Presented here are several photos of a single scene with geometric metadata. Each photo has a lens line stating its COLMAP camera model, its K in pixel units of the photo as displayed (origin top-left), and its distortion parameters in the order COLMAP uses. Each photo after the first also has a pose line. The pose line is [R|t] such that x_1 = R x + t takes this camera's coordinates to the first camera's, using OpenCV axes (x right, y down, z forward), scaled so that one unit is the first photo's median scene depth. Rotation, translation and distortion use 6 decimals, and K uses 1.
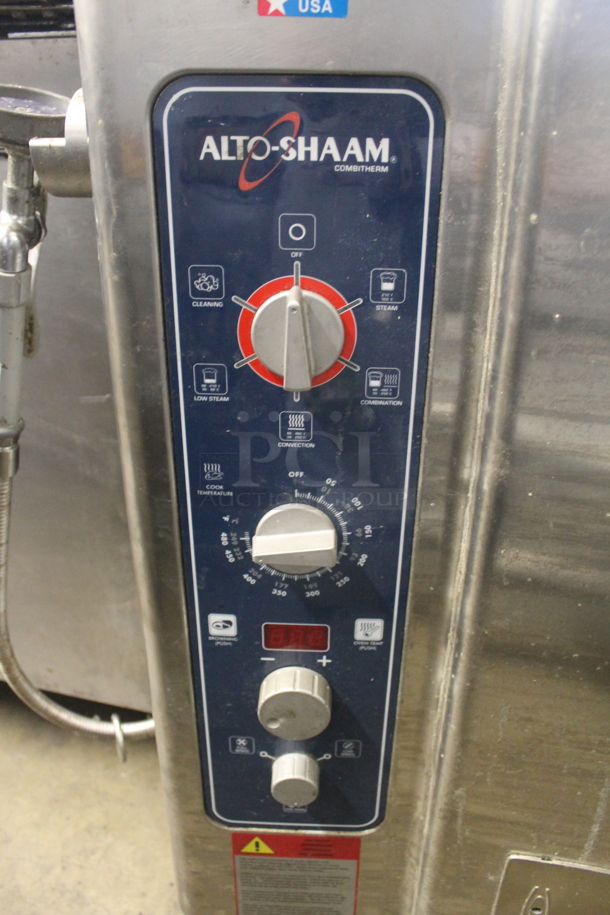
lens RADIAL K [[765.4, 0, 306.8], [0, 765.4, 452.1], [0, 0, 1]] dist [-0.145695, 0.100224]
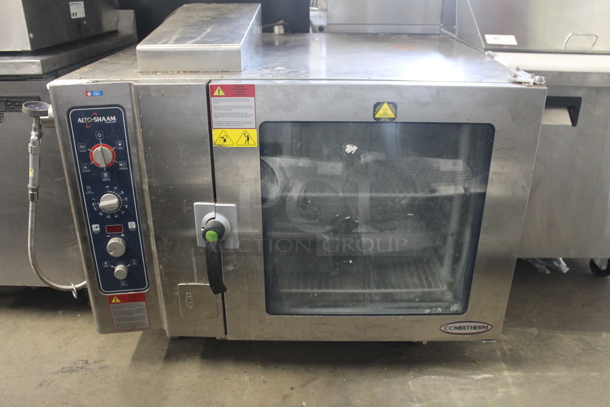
lens RADIAL K [[510.3, 0, 303.9], [0, 510.3, 200.4], [0, 0, 1]] dist [-0.145695, 0.100224]
pose [[0.977456, -0.090025, 0.190985, 0.538743], [0.100651, 0.993827, -0.046668, 0.357061], [-0.185605, 0.064839, 0.980483, -2.057584]]
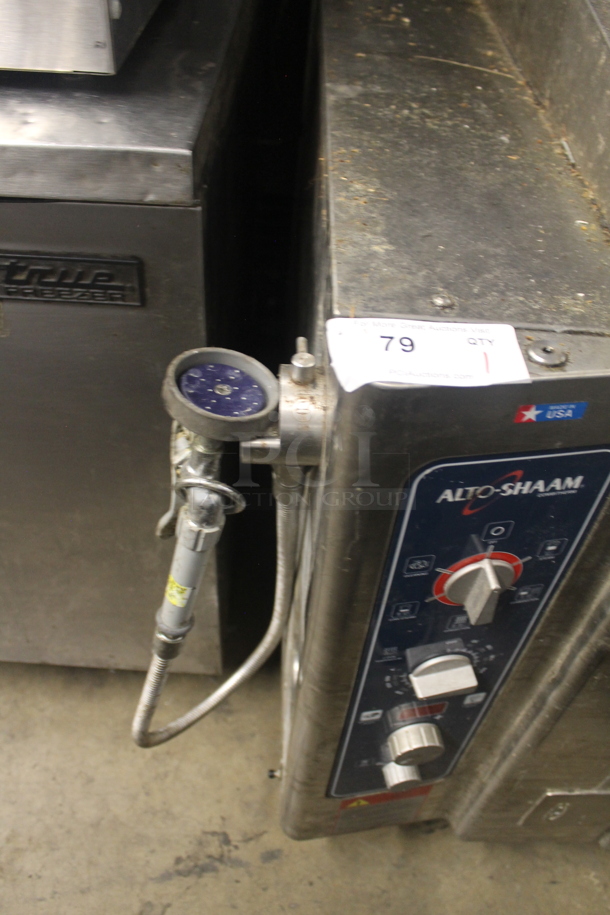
lens RADIAL K [[765.4, 0, 307.0], [0, 765.4, 459.4], [0, 0, 1]] dist [-0.145695, 0.100224]
pose [[0.973338, -0.123435, 0.193331, -0.466374], [0.049329, 0.935781, 0.349113, -0.728166], [-0.224009, -0.330268, 0.916920, -0.035070]]
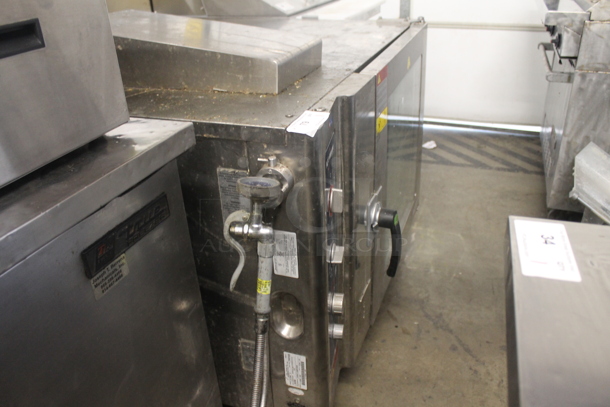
lens RADIAL K [[510.3, 0, 306.4], [0, 510.3, 206.2], [0, 0, 1]] dist [-0.145695, 0.100224]
pose [[0.135923, -0.478995, 0.867230, -1.959343], [0.491958, 0.792439, 0.360580, -0.976814], [-0.859943, 0.377630, 0.343356, 0.241212]]
